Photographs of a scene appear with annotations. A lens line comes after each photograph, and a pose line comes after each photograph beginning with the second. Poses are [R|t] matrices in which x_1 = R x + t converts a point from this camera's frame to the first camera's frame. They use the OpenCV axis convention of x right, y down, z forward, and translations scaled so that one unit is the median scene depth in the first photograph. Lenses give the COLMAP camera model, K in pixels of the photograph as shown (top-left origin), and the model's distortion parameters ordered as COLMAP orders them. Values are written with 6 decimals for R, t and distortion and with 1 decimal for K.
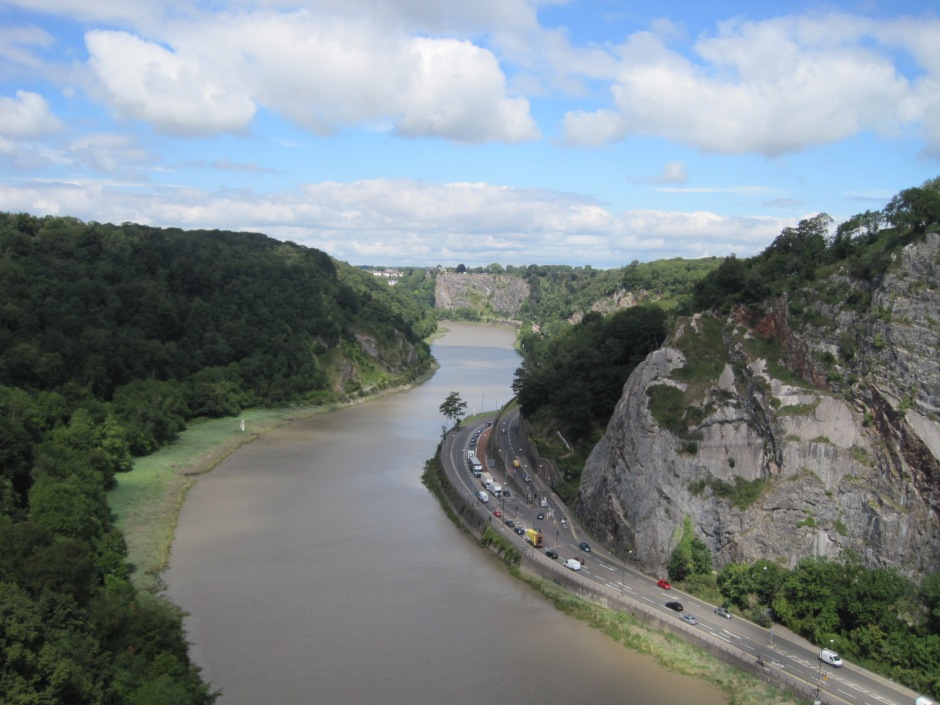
lens RADIAL K [[1120.1, 0, 470.0], [0, 1120.1, 352.5], [0, 0, 1]] dist [0.000207, -0.215837]
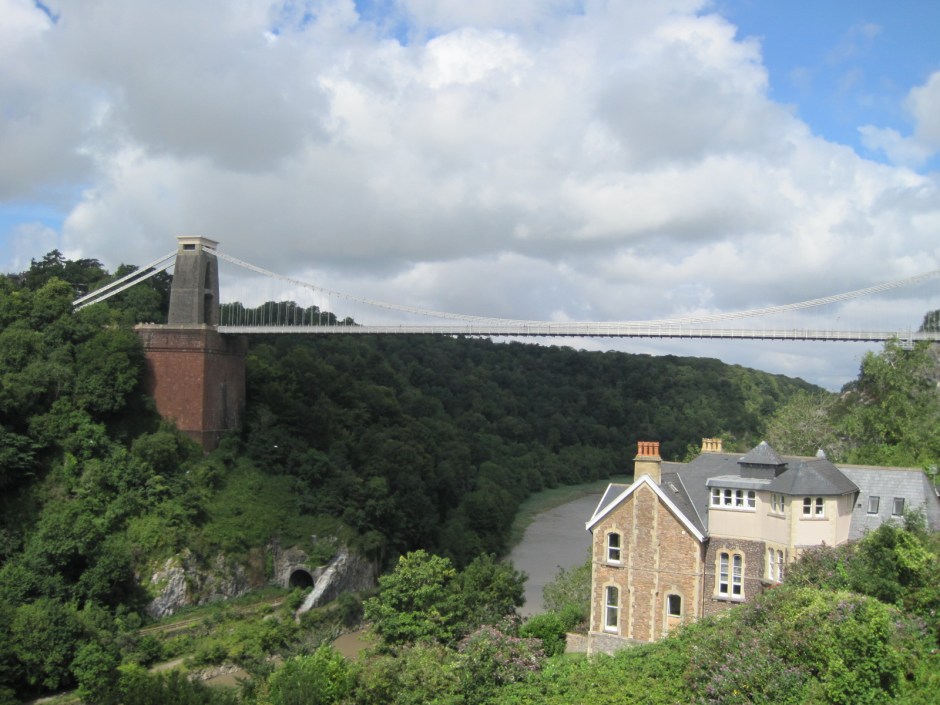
lens RADIAL K [[1120.1, 0, 470.0], [0, 1120.1, 352.5], [0, 0, 1]] dist [0.000207, -0.215837]
pose [[0.882636, -0.010000, -0.469951, 0.296387], [-0.047165, 0.992844, -0.109710, 0.071926], [0.467685, 0.119000, 0.875848, -0.453827]]
